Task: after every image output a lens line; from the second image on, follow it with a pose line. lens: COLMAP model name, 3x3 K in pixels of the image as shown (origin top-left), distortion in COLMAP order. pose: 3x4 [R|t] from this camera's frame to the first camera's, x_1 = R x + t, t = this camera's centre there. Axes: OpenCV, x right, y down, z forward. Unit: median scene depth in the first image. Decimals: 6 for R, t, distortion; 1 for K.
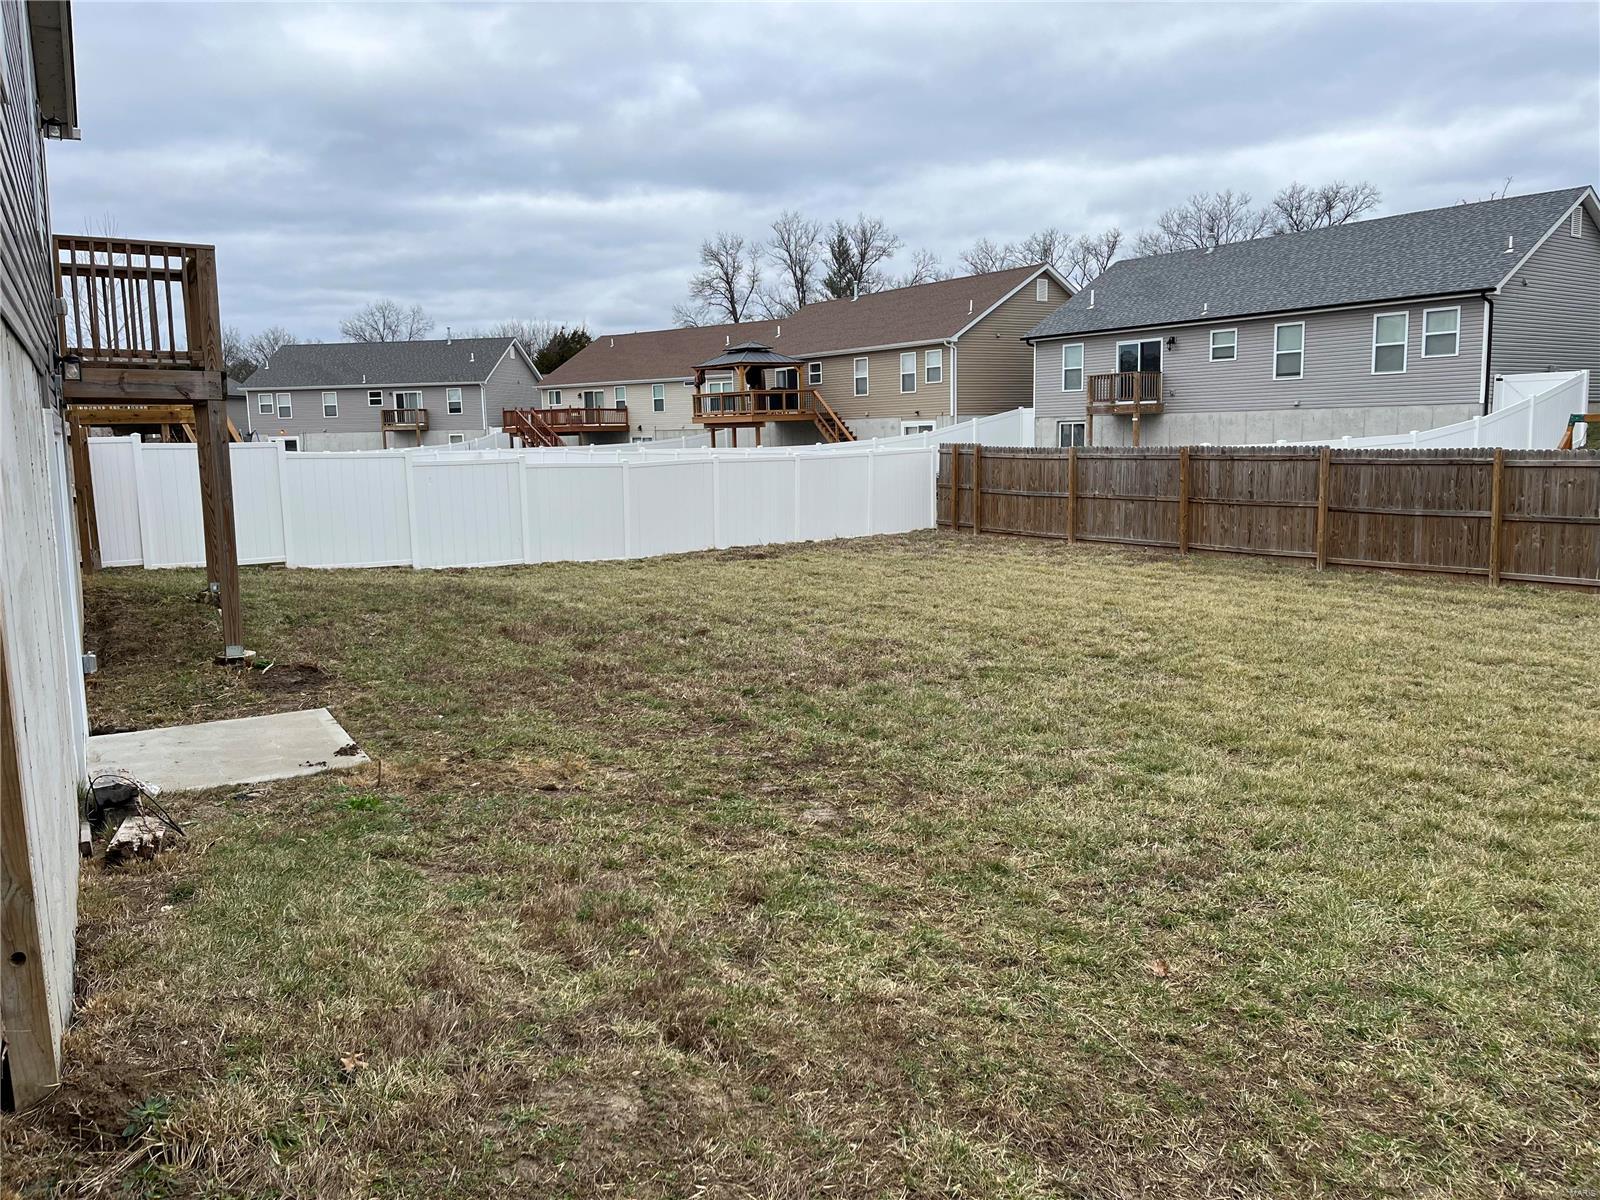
lens RADIAL K [[1214.1, 0, 799.6], [0, 1214.1, 598.5], [0, 0, 1]] dist [0.007945, 0.004514]
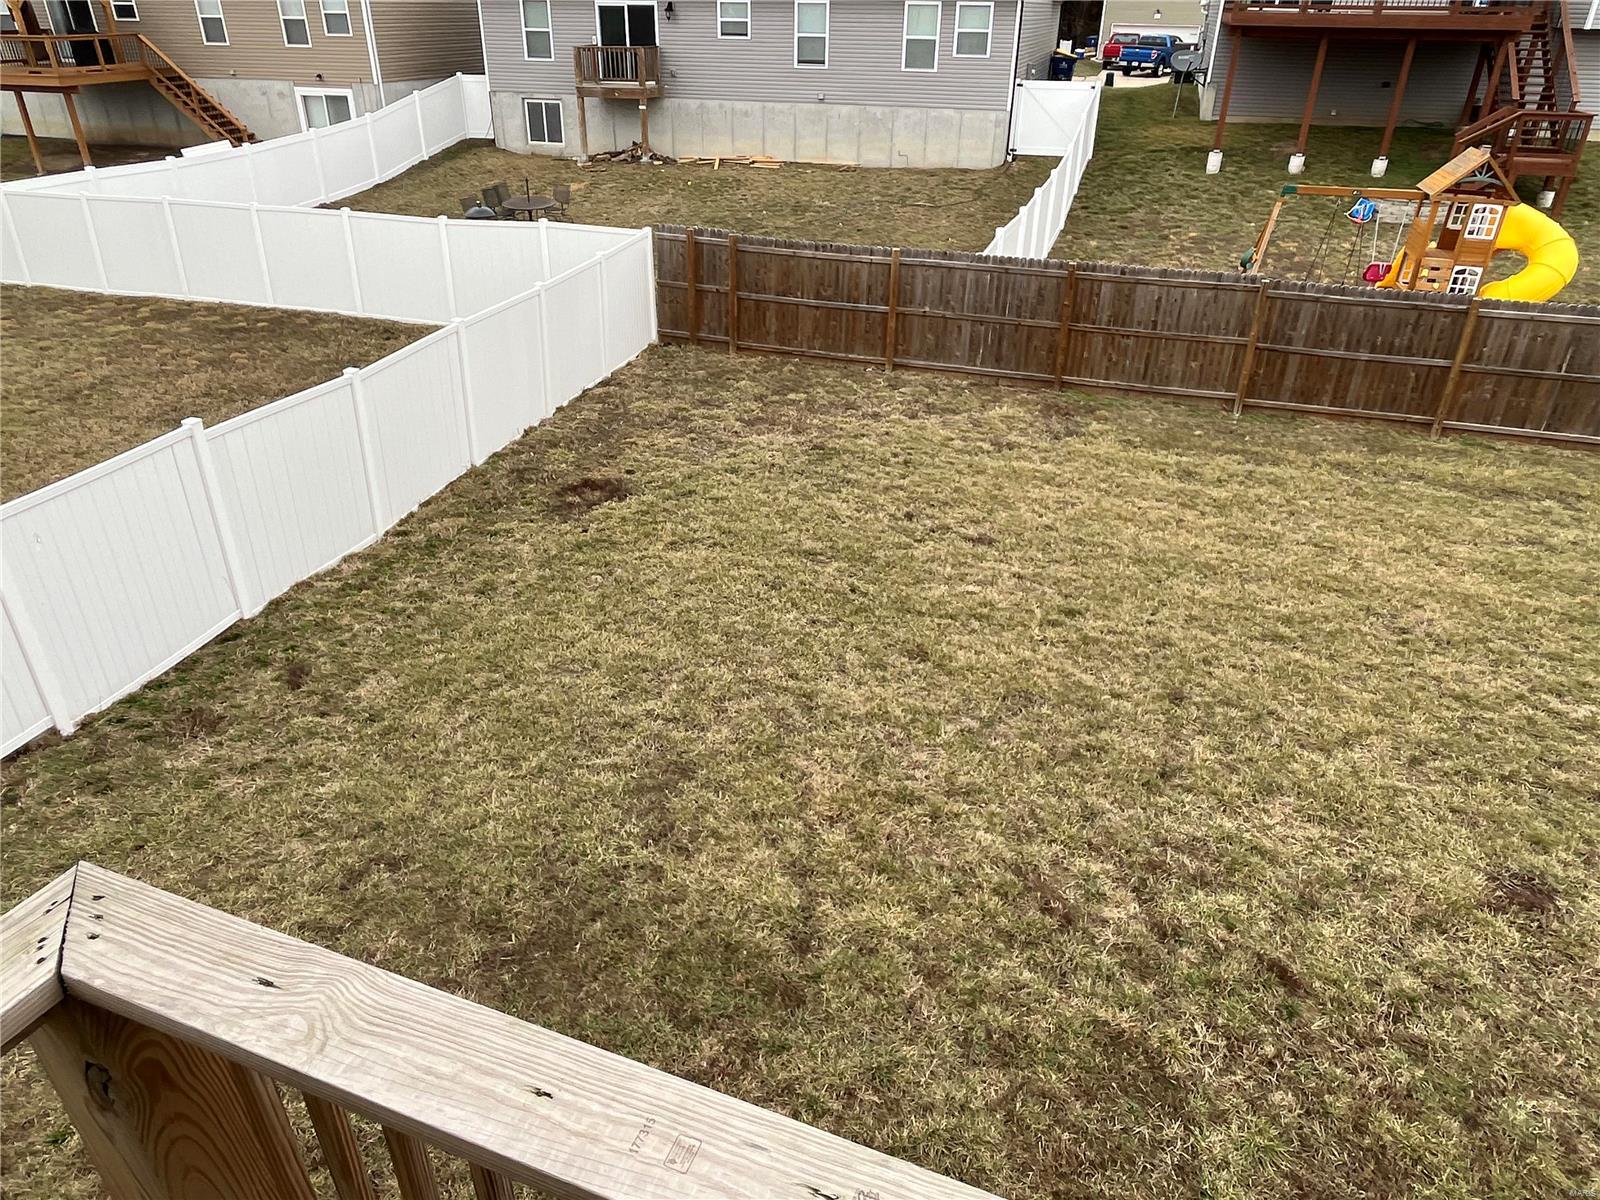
lens RADIAL K [[1056.3, 0, 796.3], [0, 1056.3, 598.1], [0, 0, 1]] dist [0.001016, 0.001280]
pose [[0.783888, -0.272674, 0.557824, -0.232583], [0.051126, 0.923705, 0.379678, -0.156050], [-0.618794, -0.269106, 0.738022, 0.415615]]
